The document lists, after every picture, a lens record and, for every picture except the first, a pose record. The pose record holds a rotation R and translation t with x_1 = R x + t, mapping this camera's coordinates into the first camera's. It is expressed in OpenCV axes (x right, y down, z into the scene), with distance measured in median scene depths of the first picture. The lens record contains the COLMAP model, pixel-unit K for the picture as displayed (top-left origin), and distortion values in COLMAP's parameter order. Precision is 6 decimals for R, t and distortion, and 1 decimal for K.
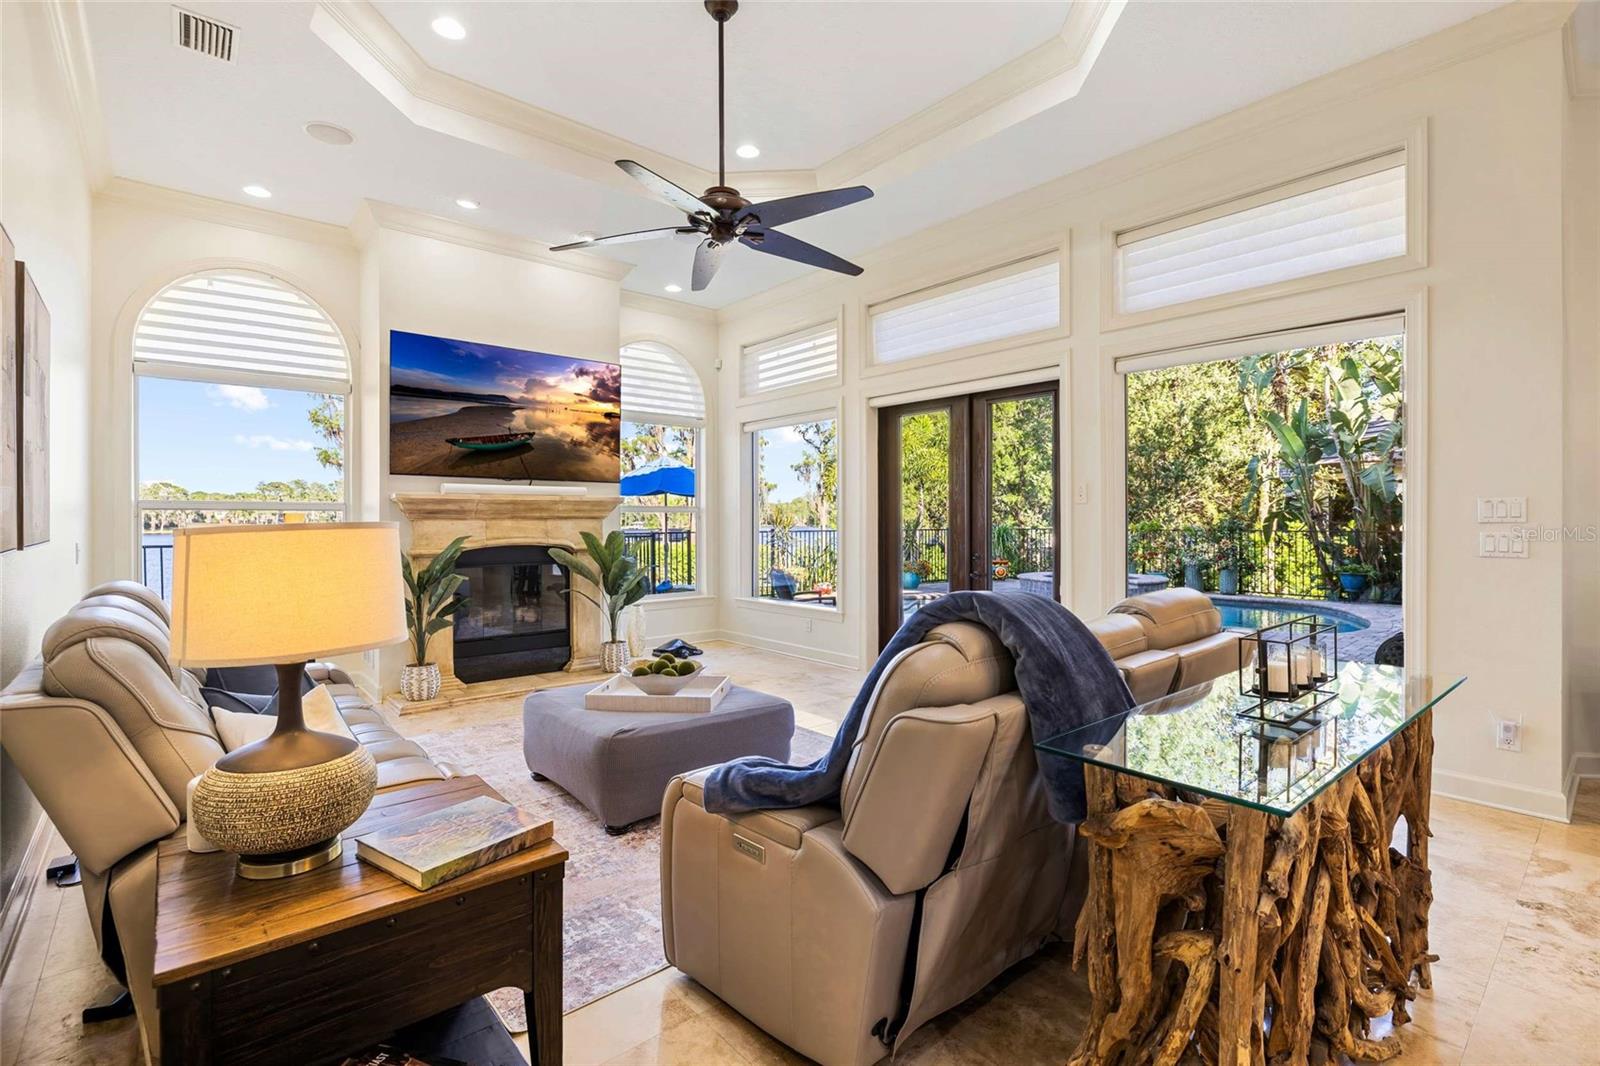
lens RADIAL K [[721.3, 0, 788.9], [0, 721.3, 521.7], [0, 0, 1]] dist [-0.006579, 0.000525]
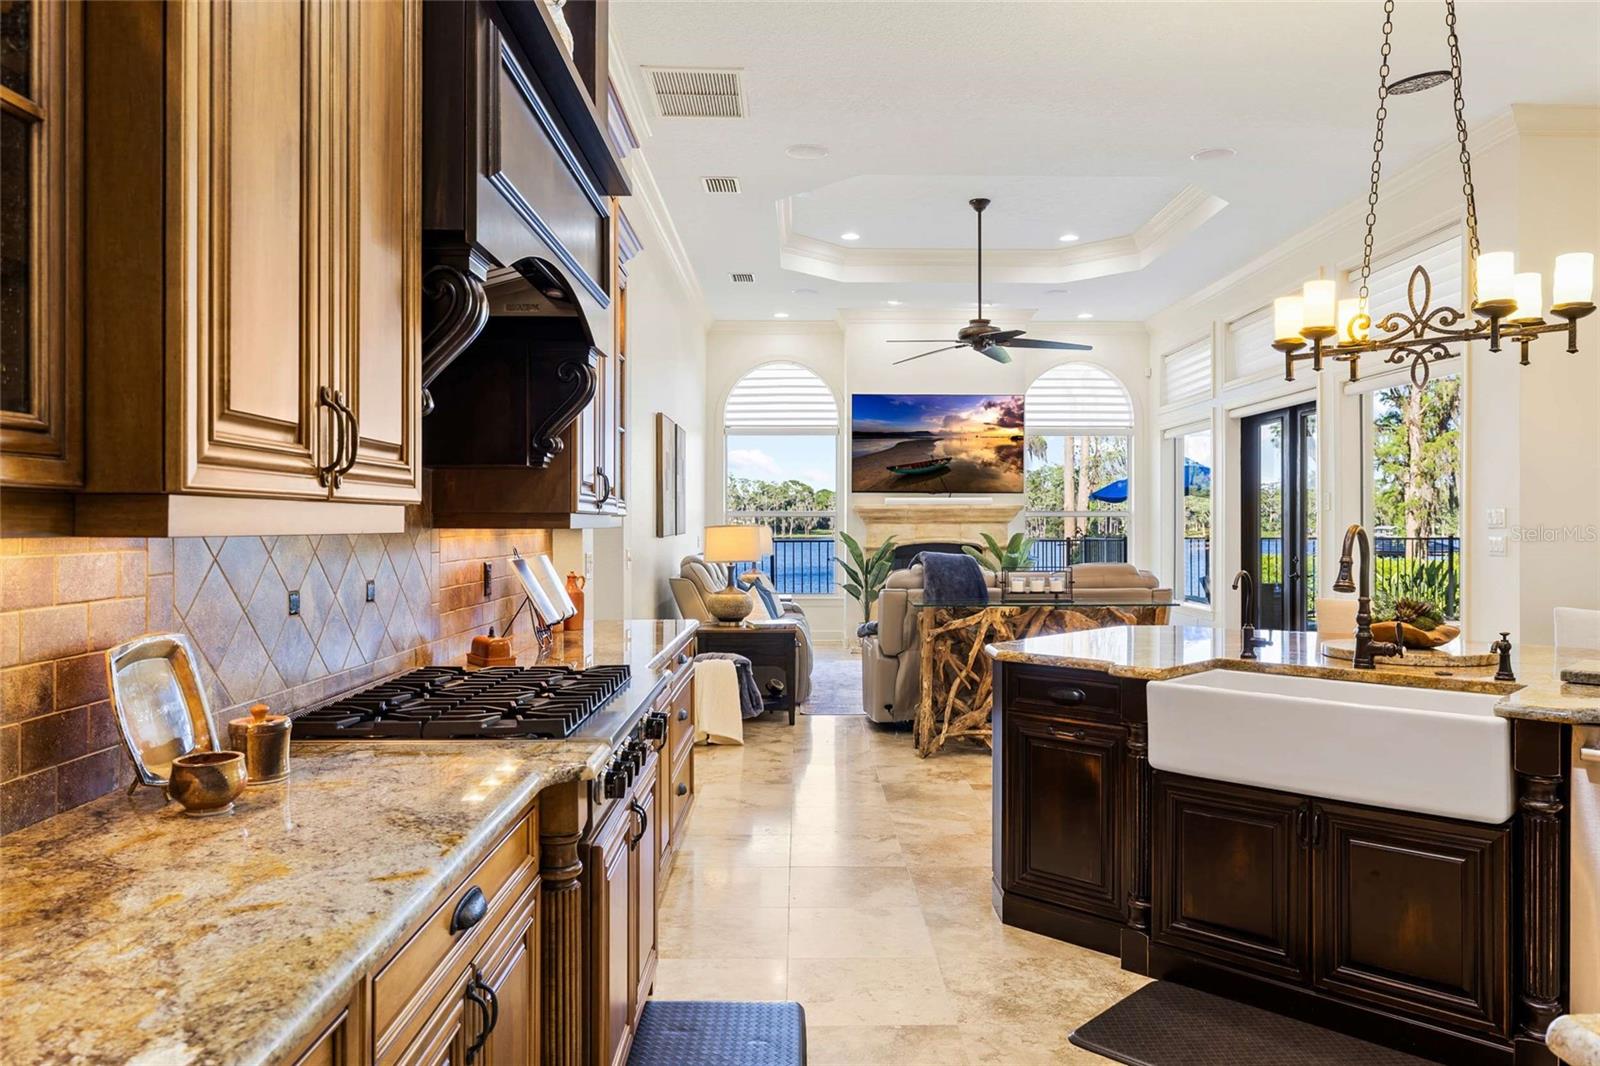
lens RADIAL K [[1094.9, 0, 810.0], [0, 1094.9, 533.9], [0, 0, 1]] dist [0.013592, -0.000113]
pose [[0.763753, 0.008291, -0.645456, 0.726219], [-0.003902, 0.999959, 0.008228, -0.000008], [0.645497, -0.003766, 0.763753, -0.671443]]
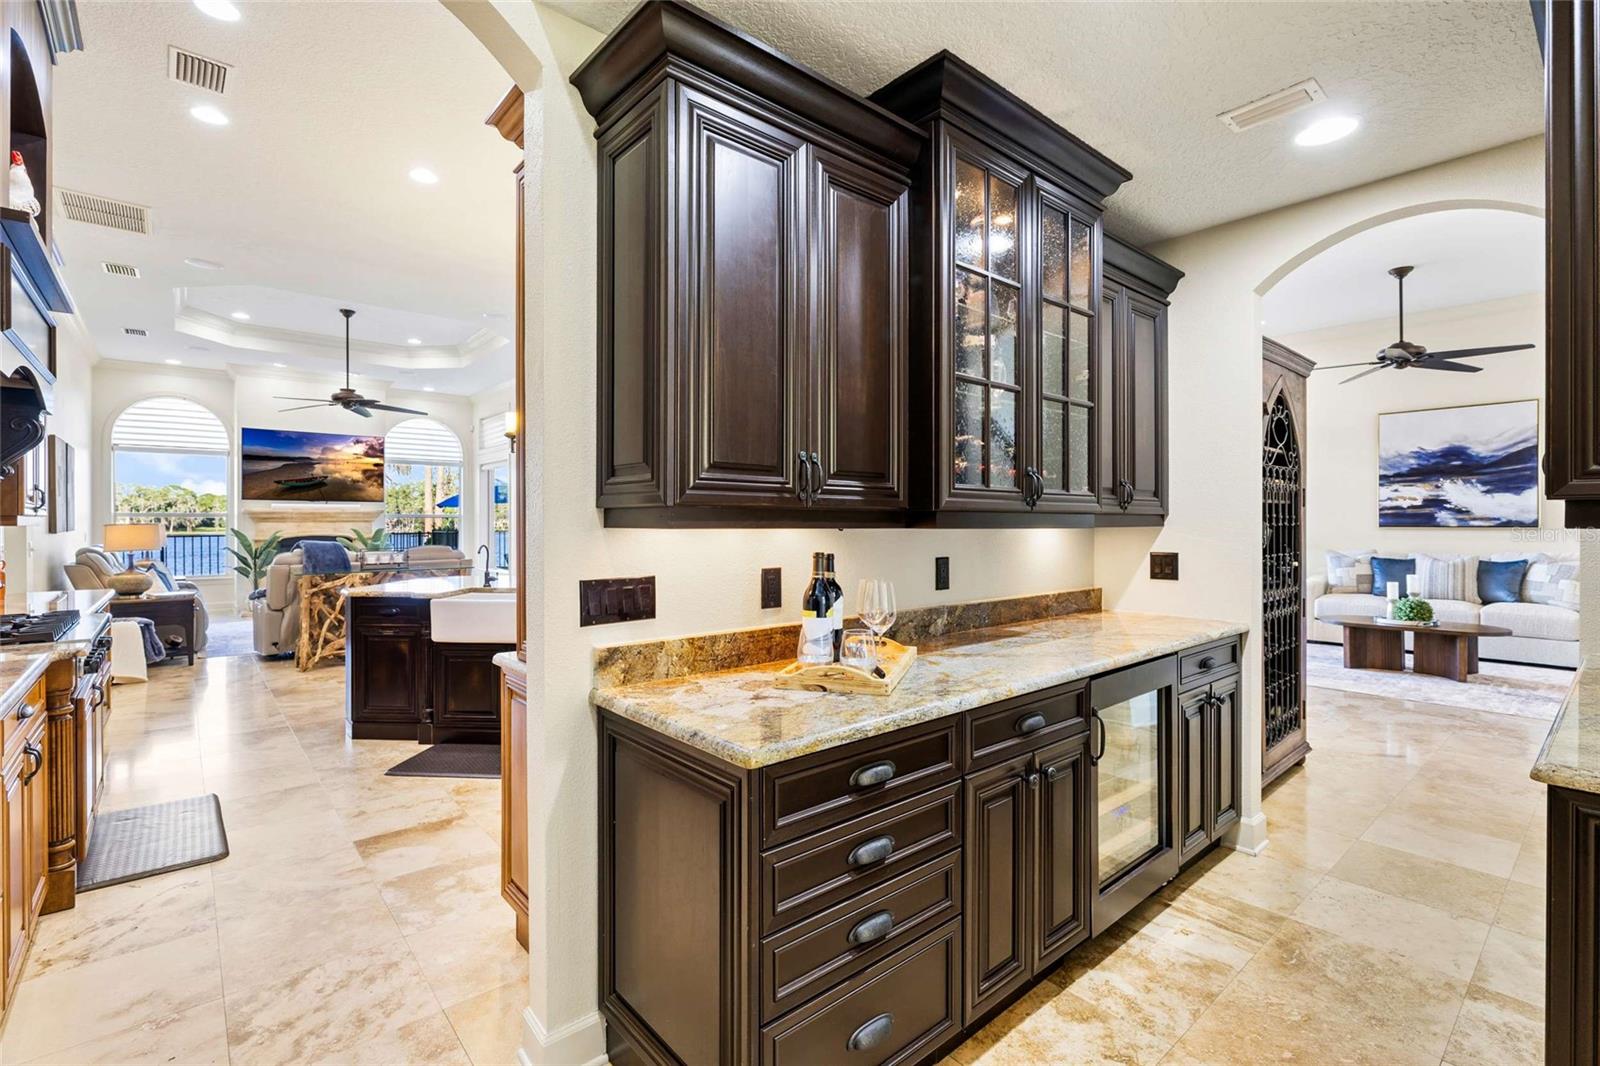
lens RADIAL K [[721.3, 0, 796.8], [0, 721.3, 522.1], [0, 0, 1]] dist [-0.006579, 0.000525]
pose [[0.999997, 0.000813, -0.002107, 0.873413], [-0.000819, 0.999997, -0.002479, 0.000358], [0.002105, 0.002481, 0.999995, -0.872958]]
